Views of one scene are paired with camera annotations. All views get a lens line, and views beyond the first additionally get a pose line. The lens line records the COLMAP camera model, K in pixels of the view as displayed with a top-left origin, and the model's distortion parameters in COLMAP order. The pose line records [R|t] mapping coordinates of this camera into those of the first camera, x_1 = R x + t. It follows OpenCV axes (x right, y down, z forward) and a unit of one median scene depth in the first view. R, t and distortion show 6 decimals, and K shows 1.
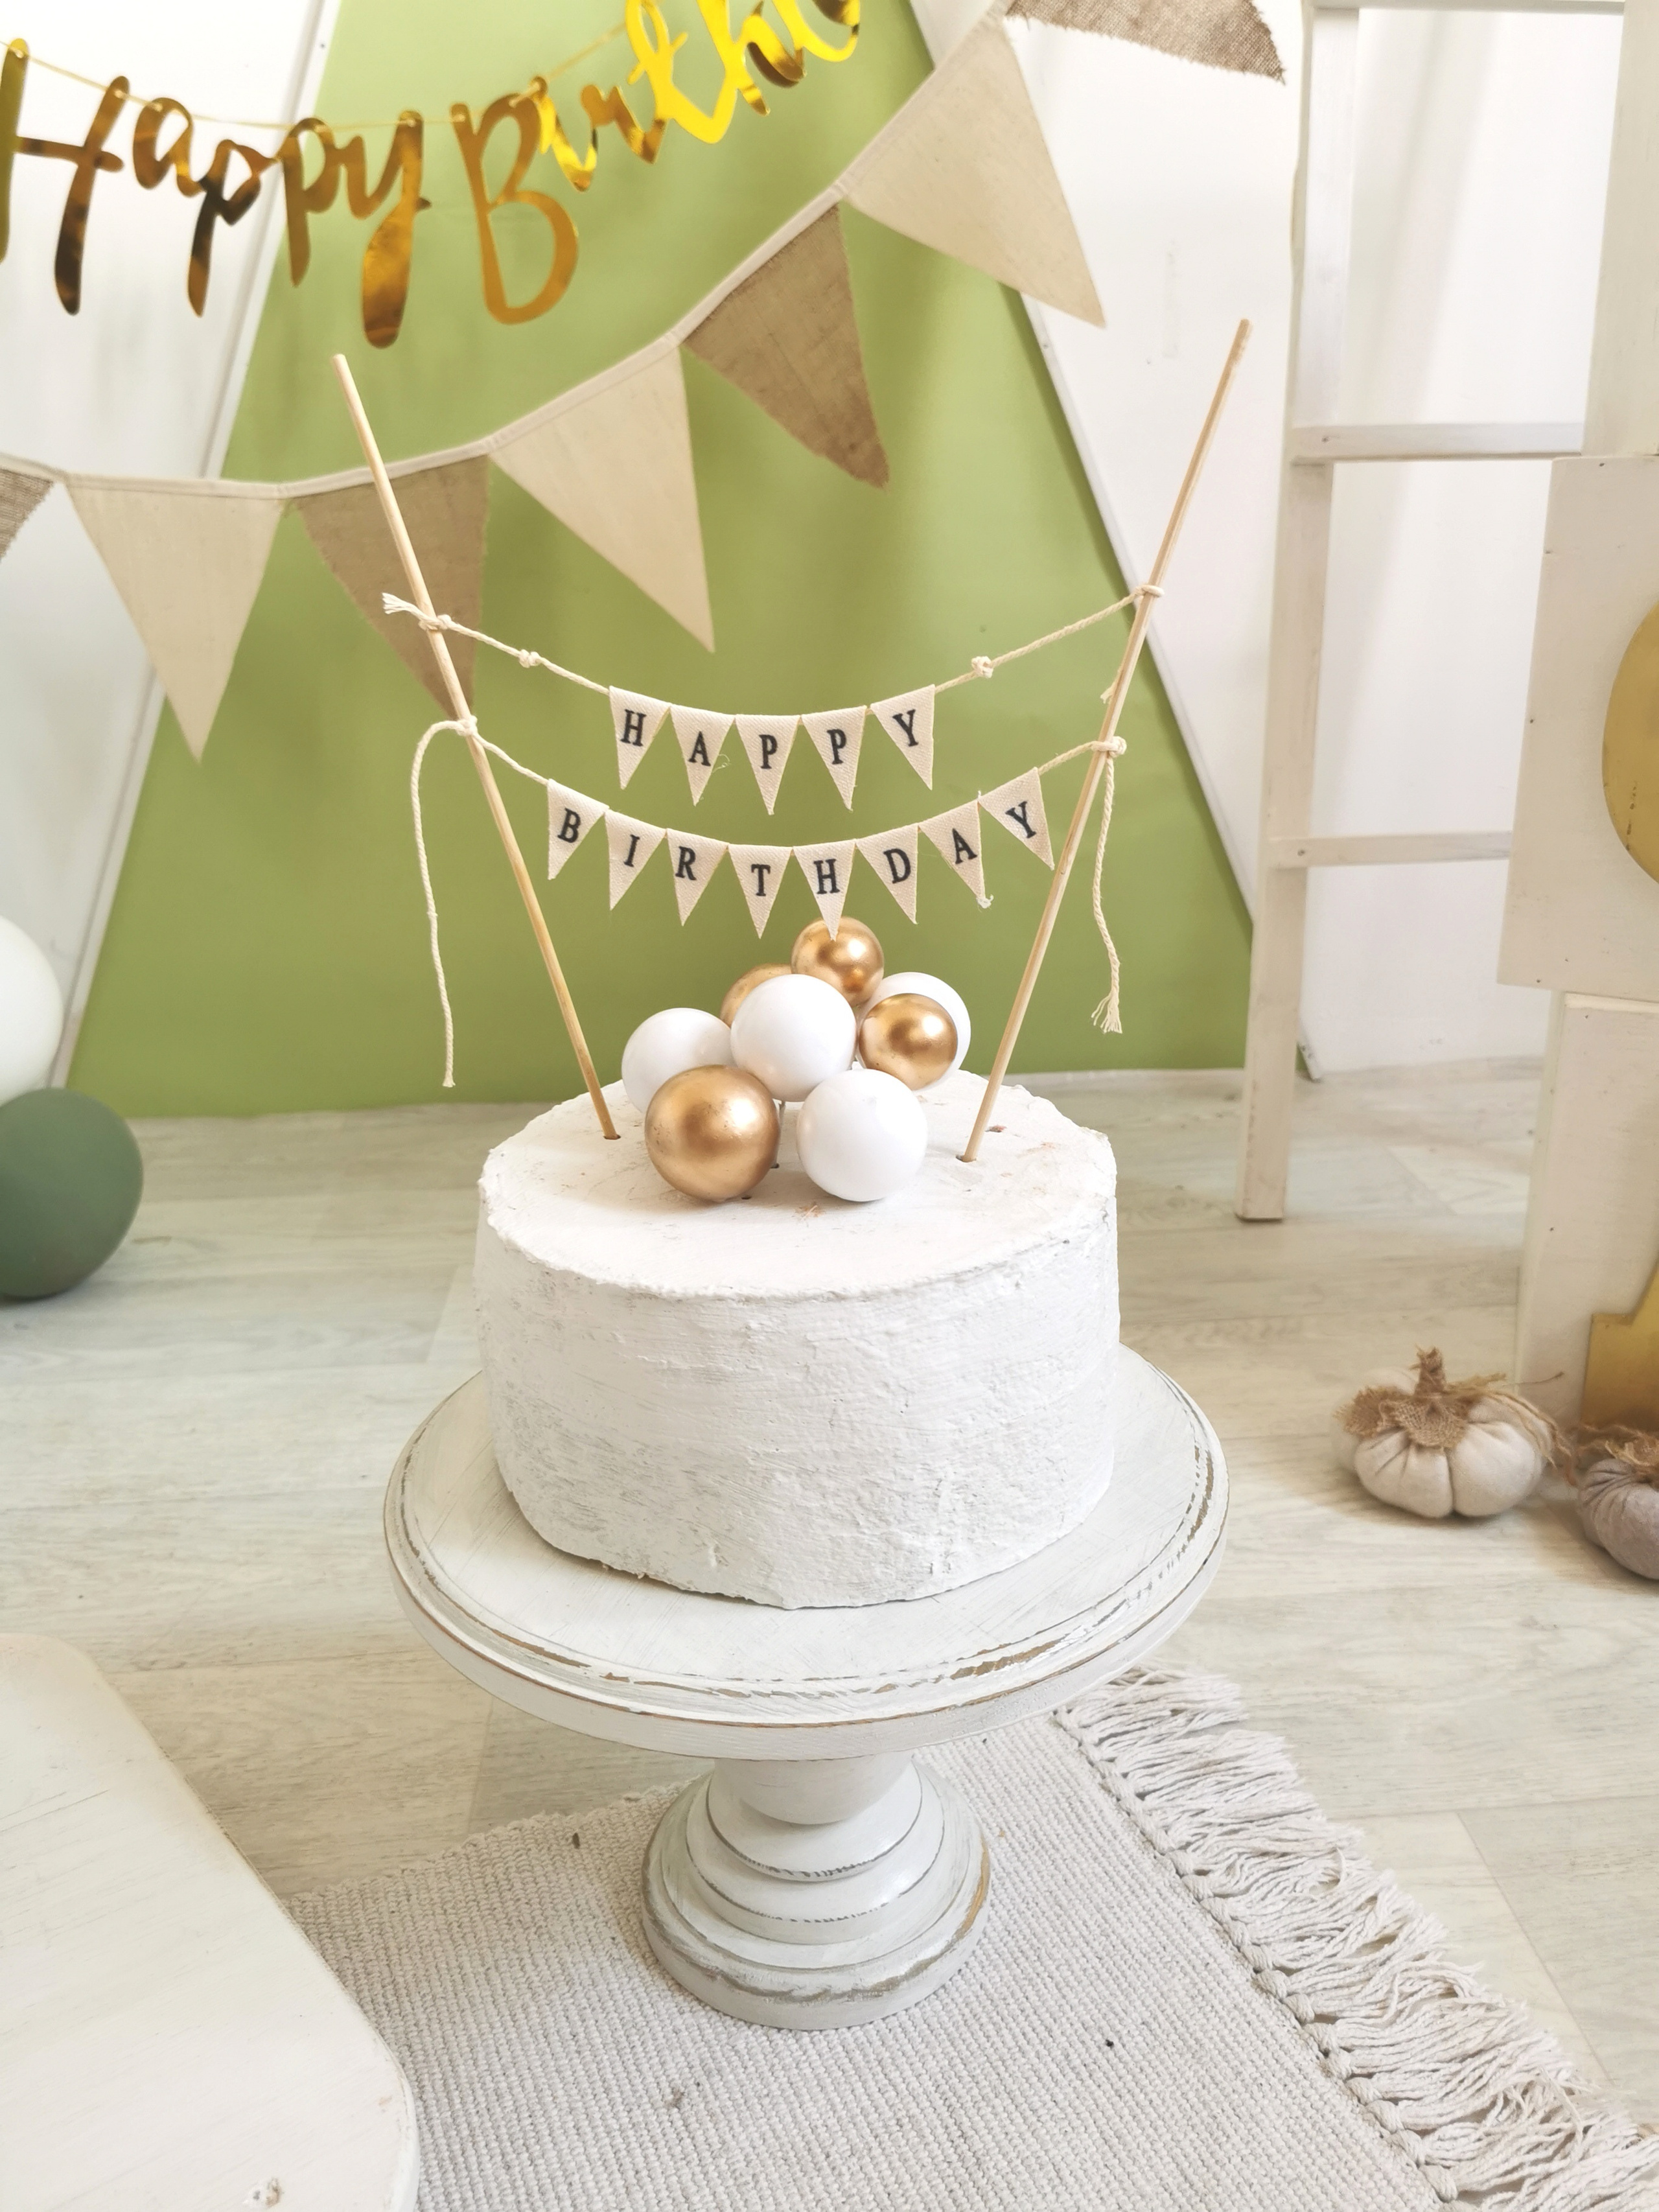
lens RADIAL K [[1777.3, 0, 829.5], [0, 1777.3, 1106.0], [0, 0, 1]] dist [-0.008190, 0.007884]
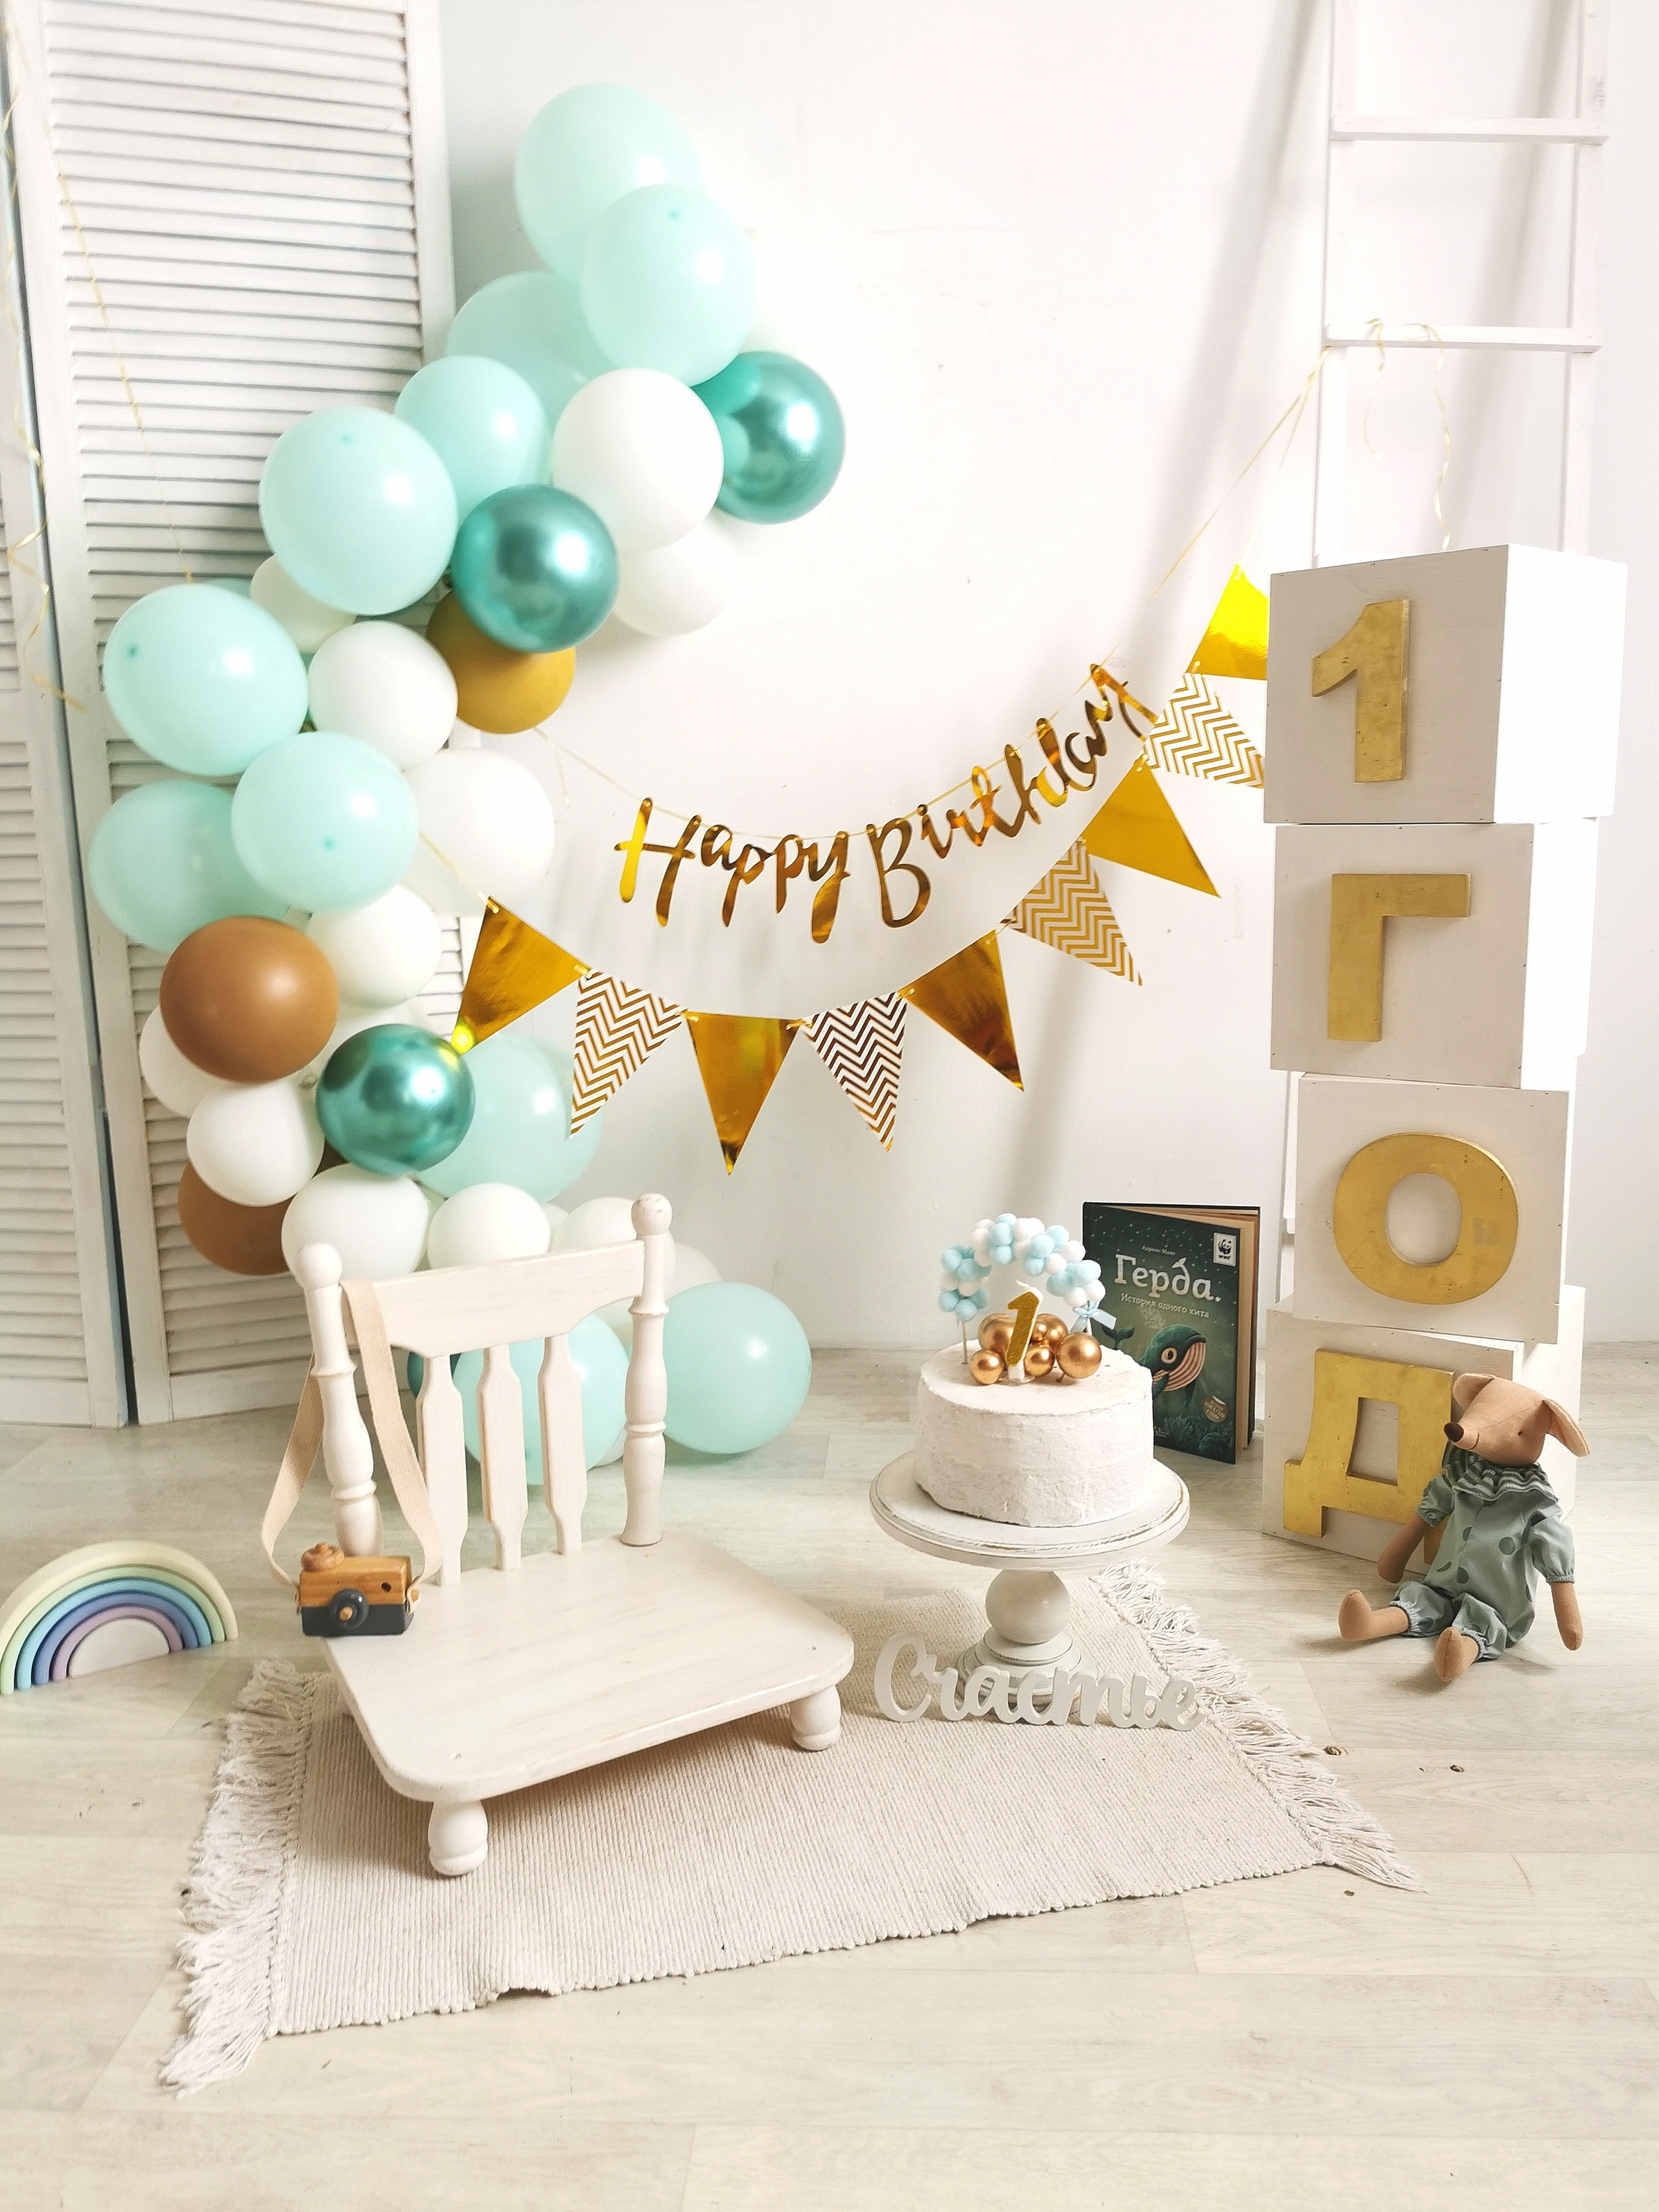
lens RADIAL K [[1777.3, 0, 829.5], [0, 1777.3, 1106.0], [0, 0, 1]] dist [-0.008190, 0.007884]
pose [[0.991768, 0.018439, -0.126714, 0.003416], [-0.035569, 0.990304, -0.134289, 0.001204], [0.123009, 0.137691, 0.982807, -1.618856]]
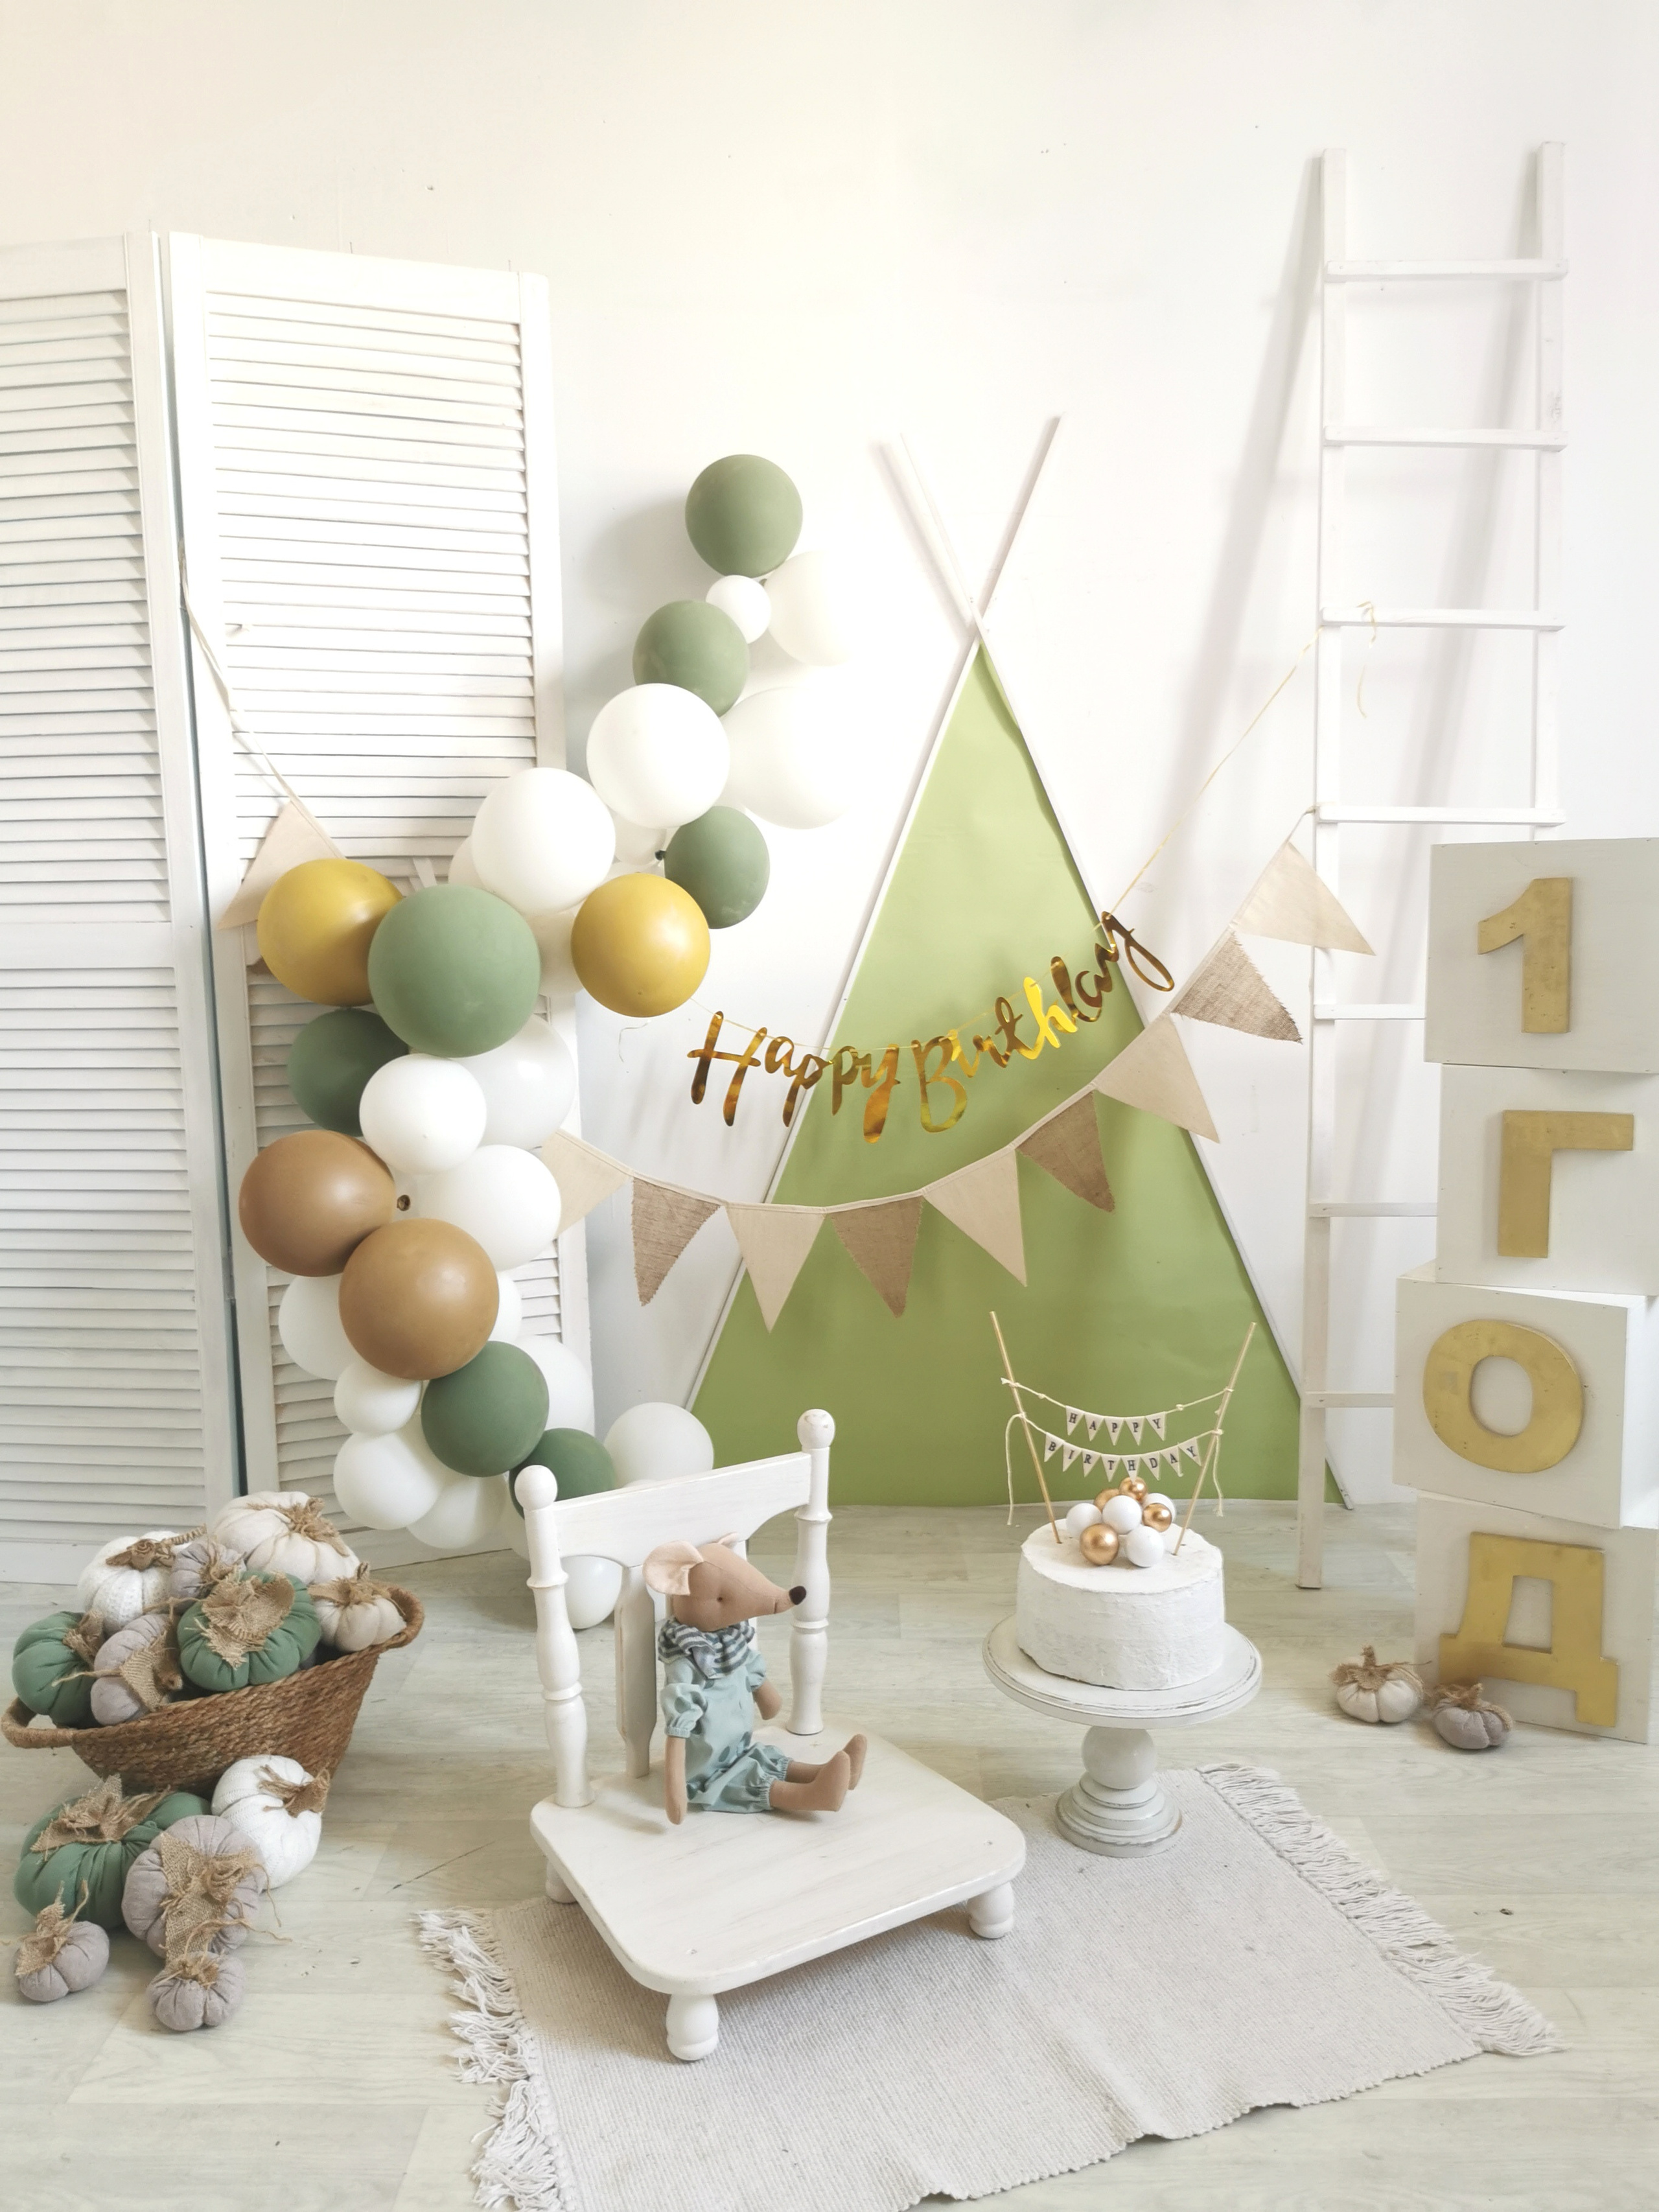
lens RADIAL K [[1737.8, 0, 829.7], [0, 1737.8, 1122.1], [0, 0, 1]] dist [0.077388, -0.085386]
pose [[0.996771, 0.018069, -0.078238, -0.270102], [-0.033071, 0.980257, -0.194942, -0.086241], [0.073171, 0.196900, 0.977689, -1.989031]]
